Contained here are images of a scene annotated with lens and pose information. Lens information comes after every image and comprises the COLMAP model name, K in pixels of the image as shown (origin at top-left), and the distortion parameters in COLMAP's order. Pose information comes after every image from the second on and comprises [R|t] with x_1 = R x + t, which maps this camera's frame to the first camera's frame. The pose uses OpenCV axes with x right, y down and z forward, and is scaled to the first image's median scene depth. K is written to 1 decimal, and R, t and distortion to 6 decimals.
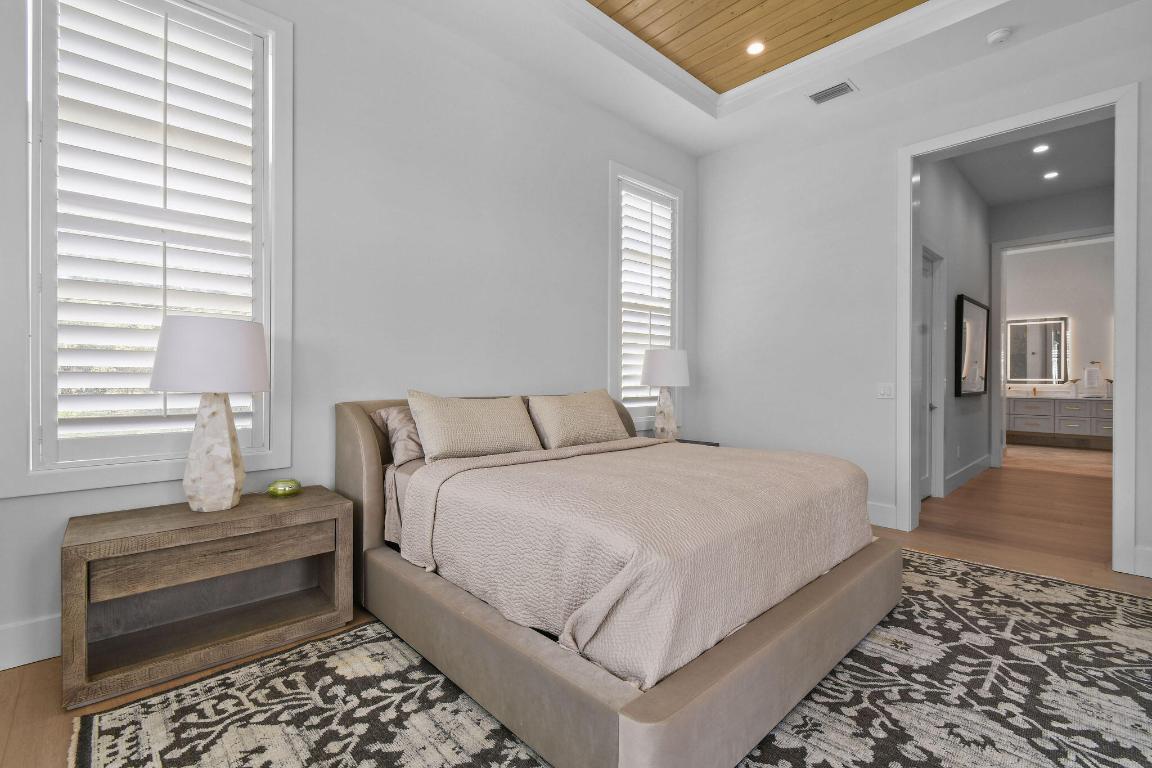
lens RADIAL K [[506.8, 0, 556.5], [0, 506.8, 377.3], [0, 0, 1]] dist [0.005482, -0.003273]
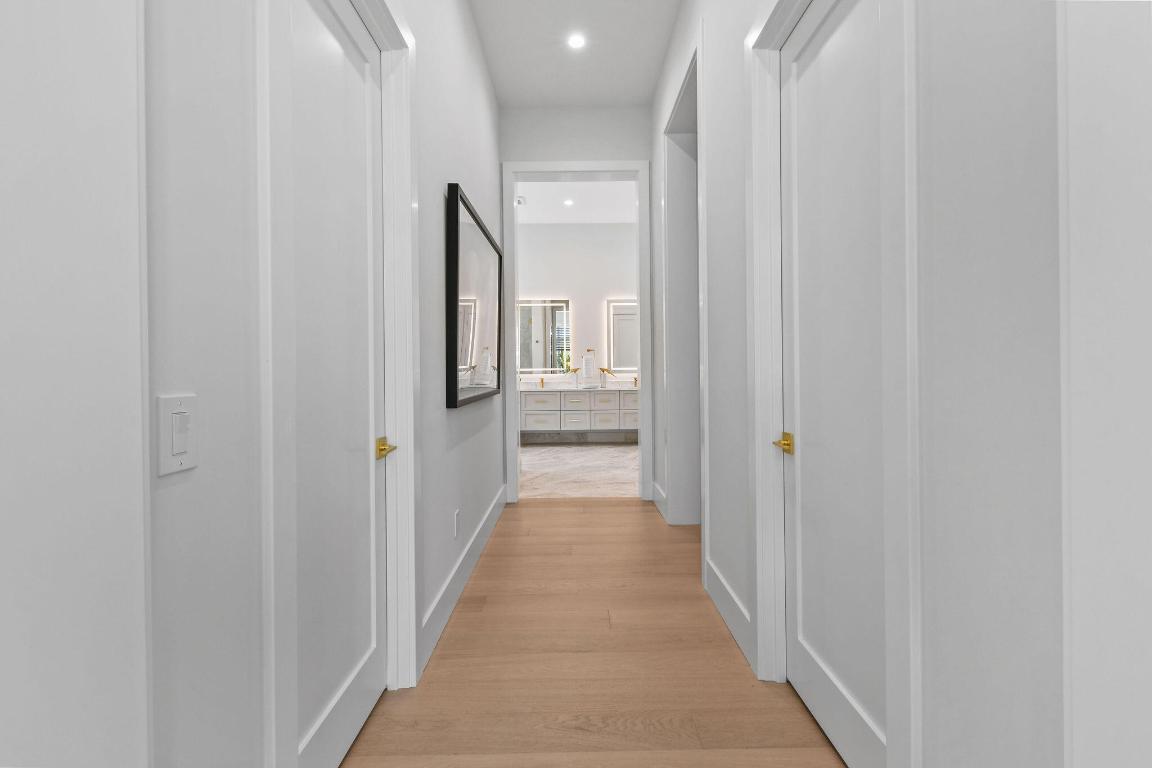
lens RADIAL K [[506.8, 0, 578.3], [0, 506.8, 375.0], [0, 0, 1]] dist [0.005482, -0.003273]
pose [[0.656105, -0.019478, 0.754418, 0.344313], [0.012248, 0.999810, 0.015161, 0.002180], [-0.754570, -0.000707, 0.656219, 0.405796]]
